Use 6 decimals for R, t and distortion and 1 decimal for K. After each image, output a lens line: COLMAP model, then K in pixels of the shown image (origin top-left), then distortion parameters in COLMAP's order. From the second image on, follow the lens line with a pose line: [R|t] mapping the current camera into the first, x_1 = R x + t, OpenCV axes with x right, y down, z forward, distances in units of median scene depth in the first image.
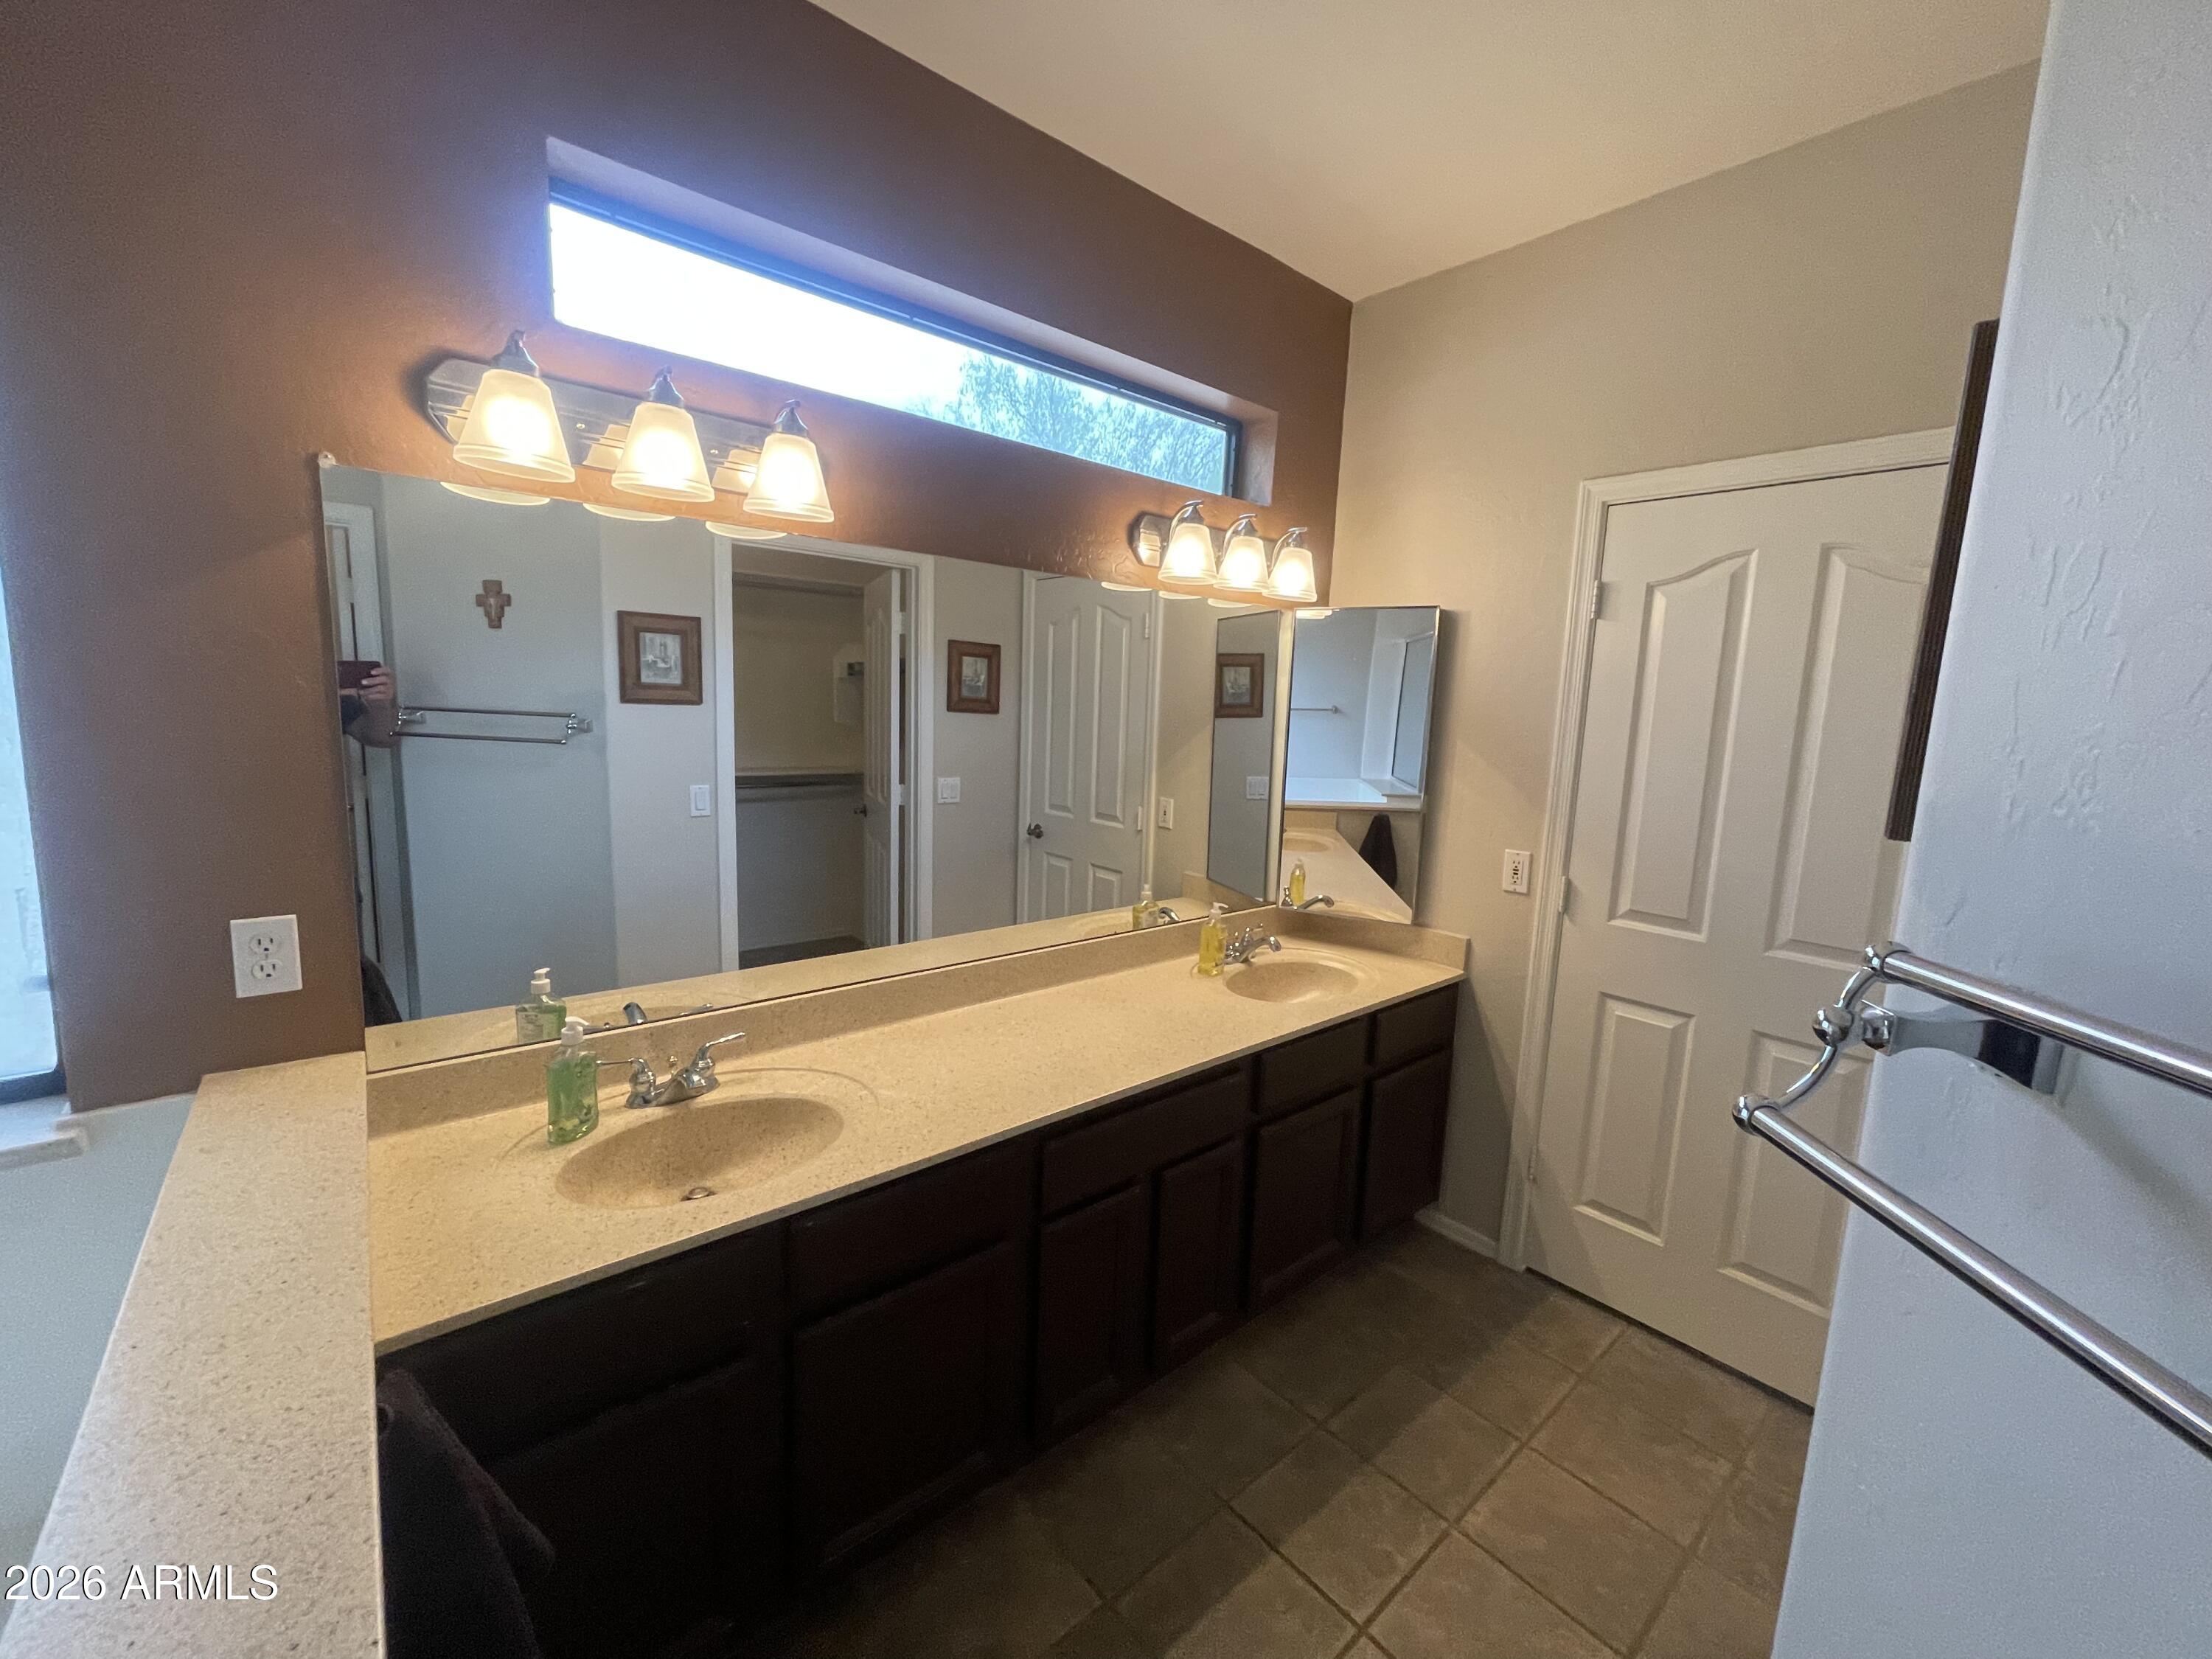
lens RADIAL K [[889.3, 0, 1107.1], [0, 889.3, 817.6], [0, 0, 1]] dist [-0.000375, 0.000067]
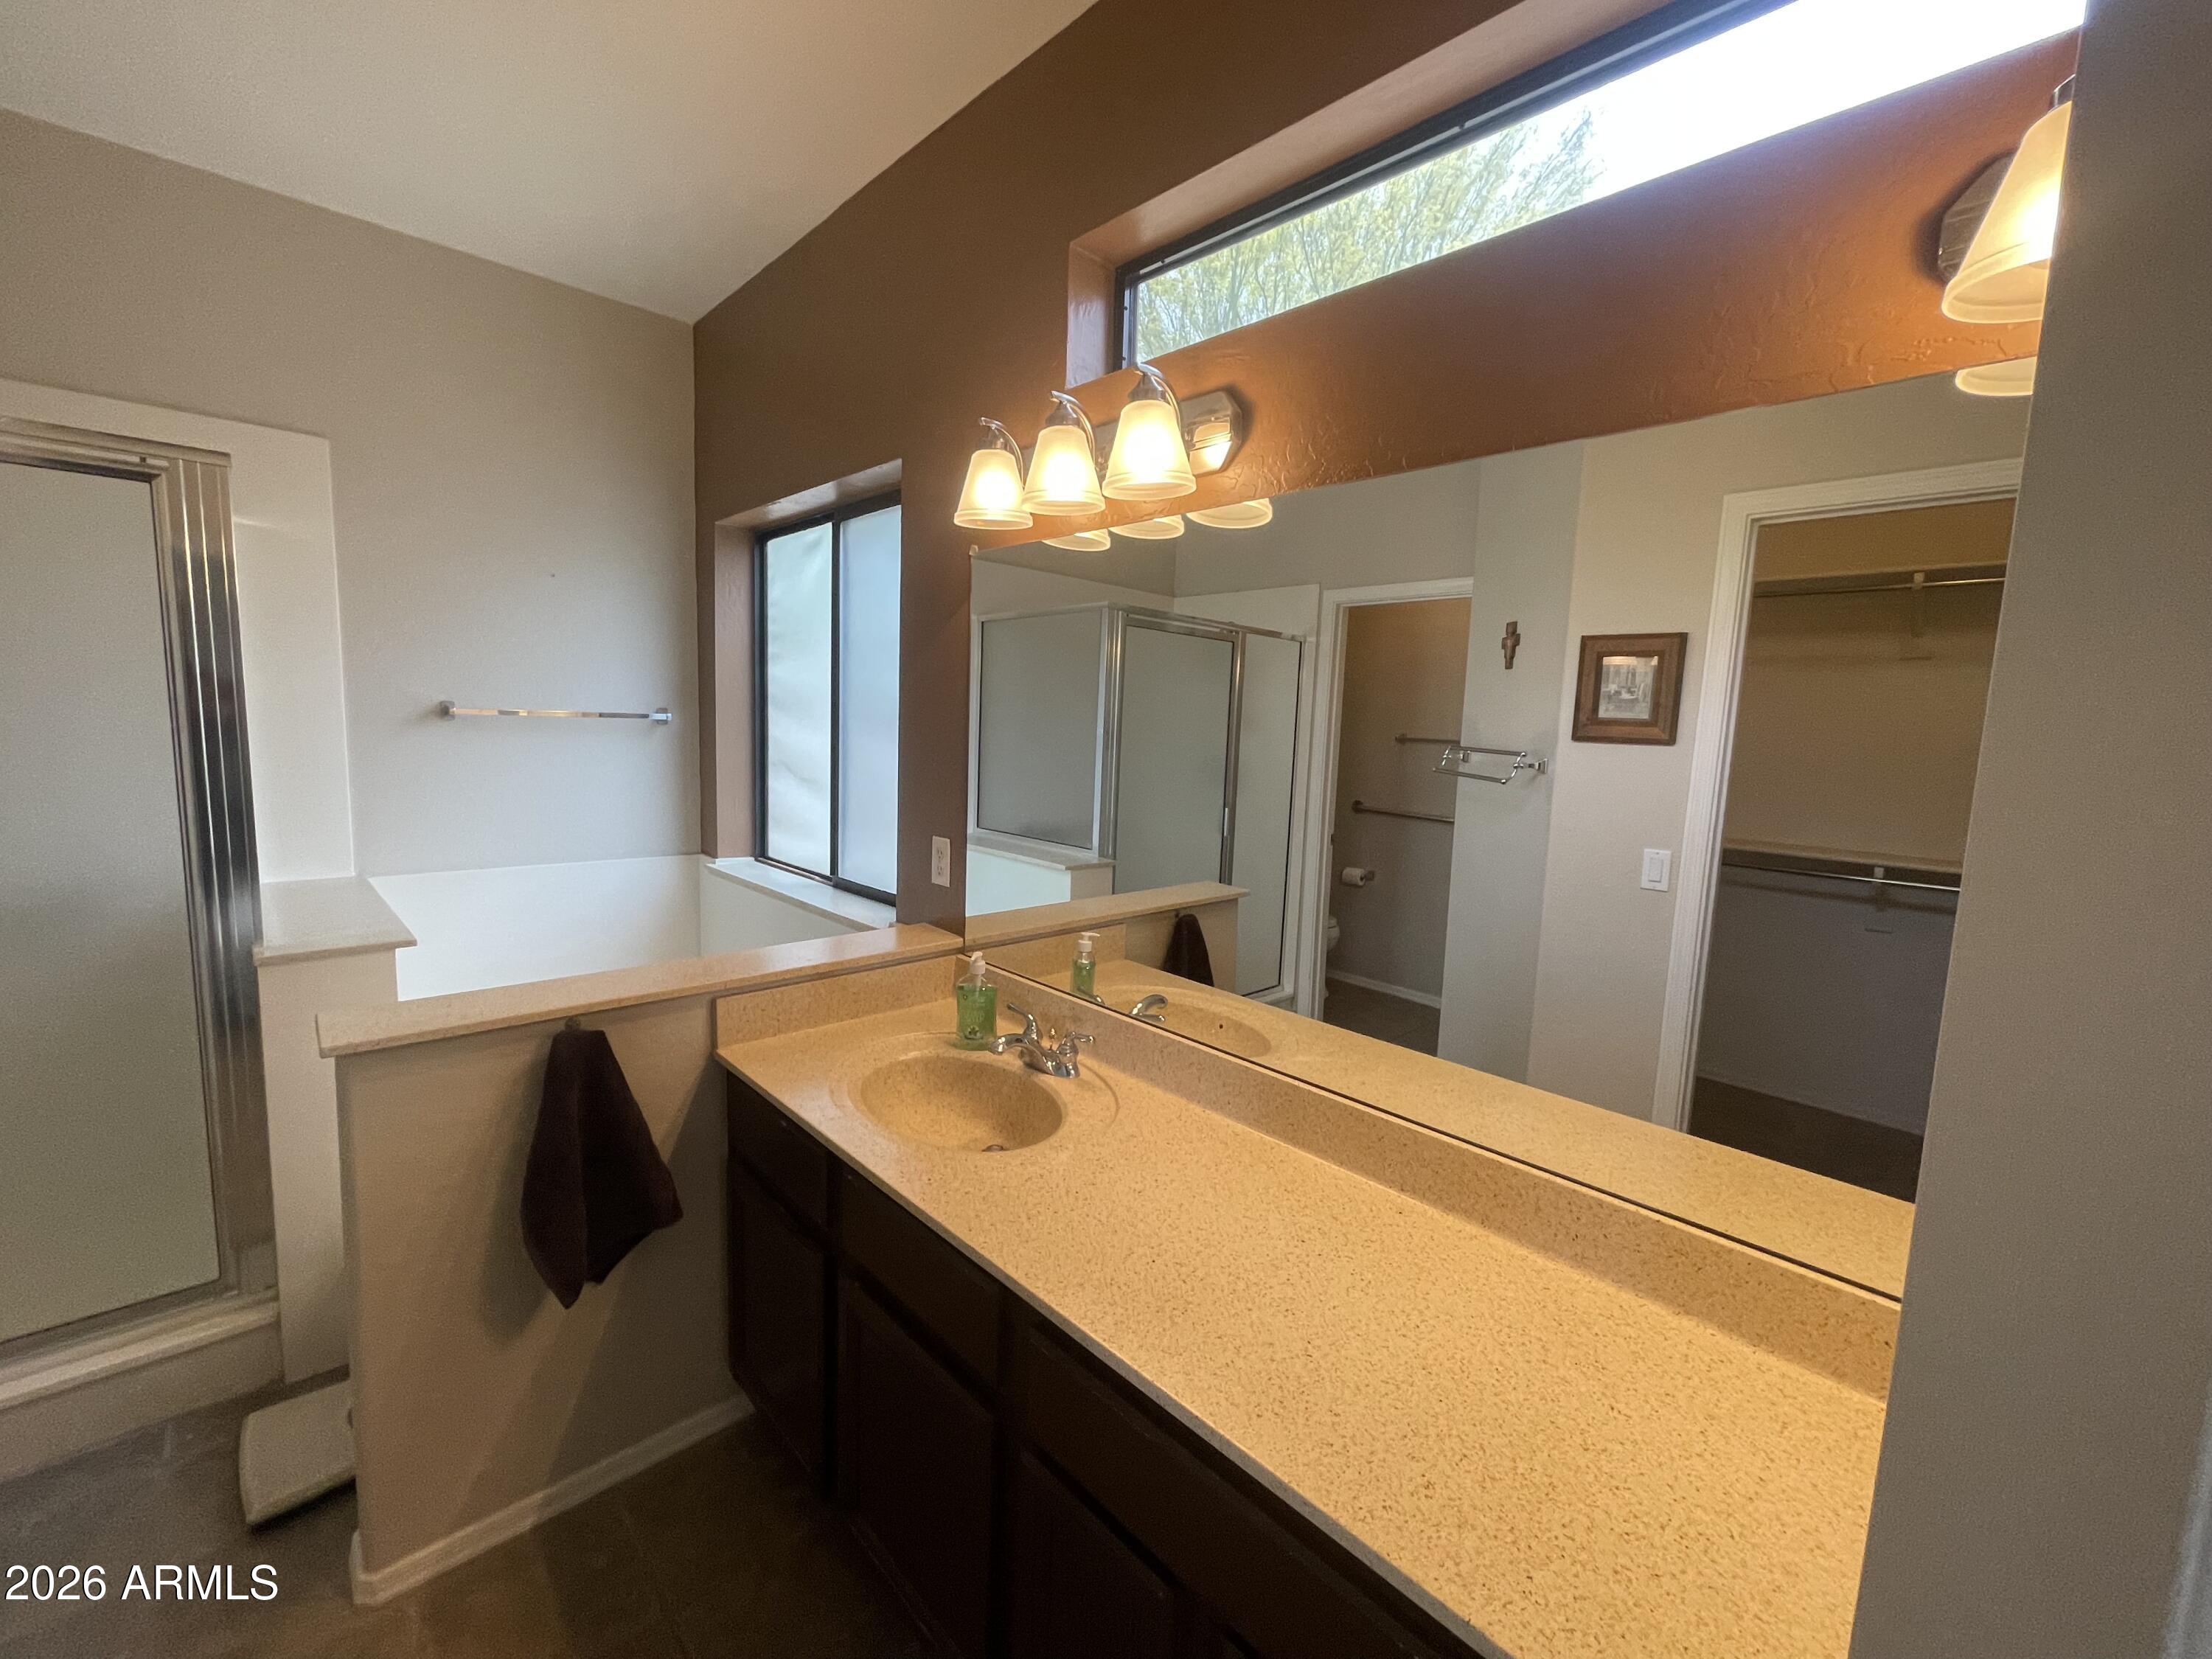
lens RADIAL K [[889.3, 0, 1104.7], [0, 889.3, 843.2], [0, 0, 1]] dist [-0.000375, 0.000067]
pose [[0.060574, 0.097037, -0.993436, 0.294015], [-0.170181, 0.981695, 0.085514, -0.028274], [0.983549, 0.163884, 0.075979, 0.499302]]
